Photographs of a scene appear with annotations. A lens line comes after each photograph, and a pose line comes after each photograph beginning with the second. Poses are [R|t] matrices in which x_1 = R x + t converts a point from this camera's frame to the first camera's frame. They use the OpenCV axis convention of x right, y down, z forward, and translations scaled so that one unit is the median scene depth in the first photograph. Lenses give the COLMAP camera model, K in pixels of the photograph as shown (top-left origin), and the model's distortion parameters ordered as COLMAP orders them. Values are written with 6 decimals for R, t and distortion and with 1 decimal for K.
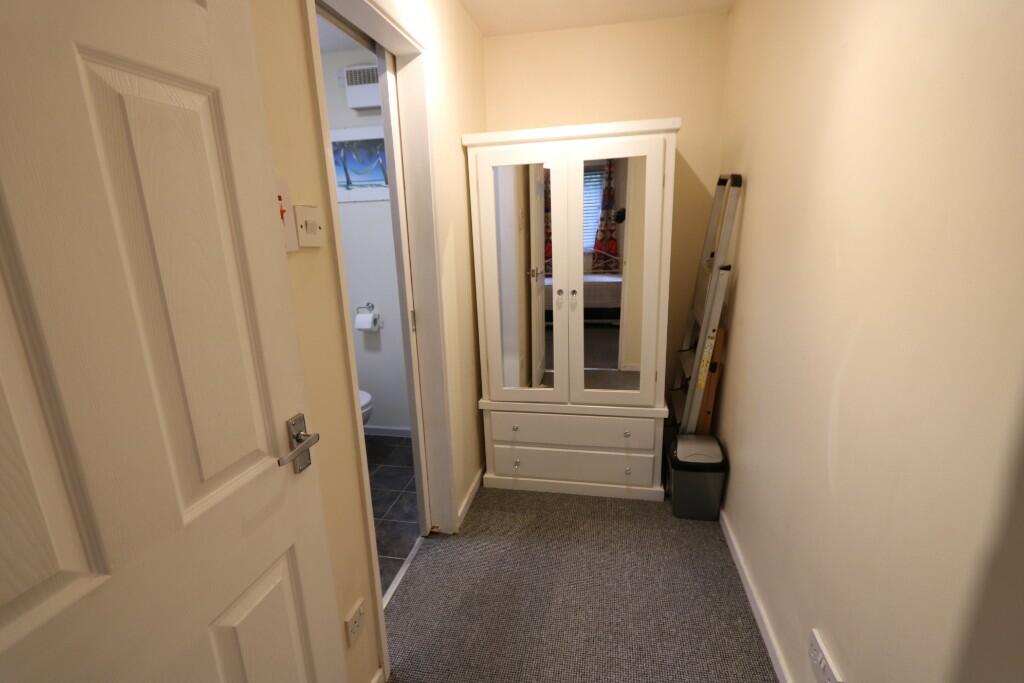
lens RADIAL K [[459.1, 0, 506.4], [0, 459.1, 344.1], [0, 0, 1]] dist [-0.004144, -0.000933]
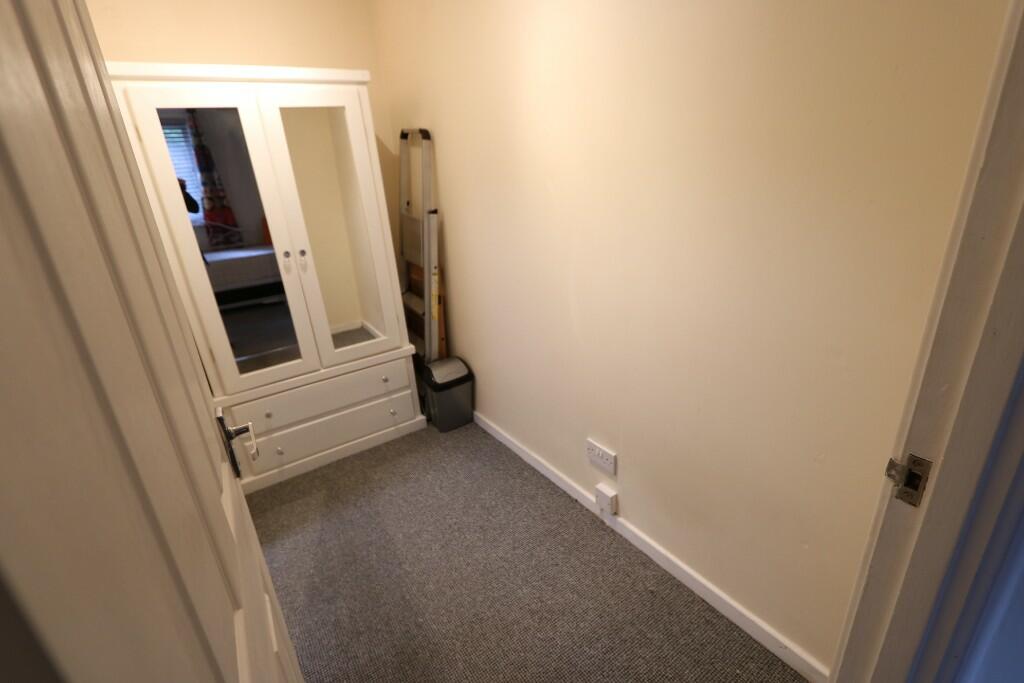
lens RADIAL K [[459.1, 0, 506.4], [0, 459.1, 344.1], [0, 0, 1]] dist [-0.004144, -0.000933]
pose [[0.703793, -0.268743, 0.657612, -0.220970], [0.221330, 0.962561, 0.156492, 0.013800], [-0.675048, 0.035411, 0.736924, 0.026466]]
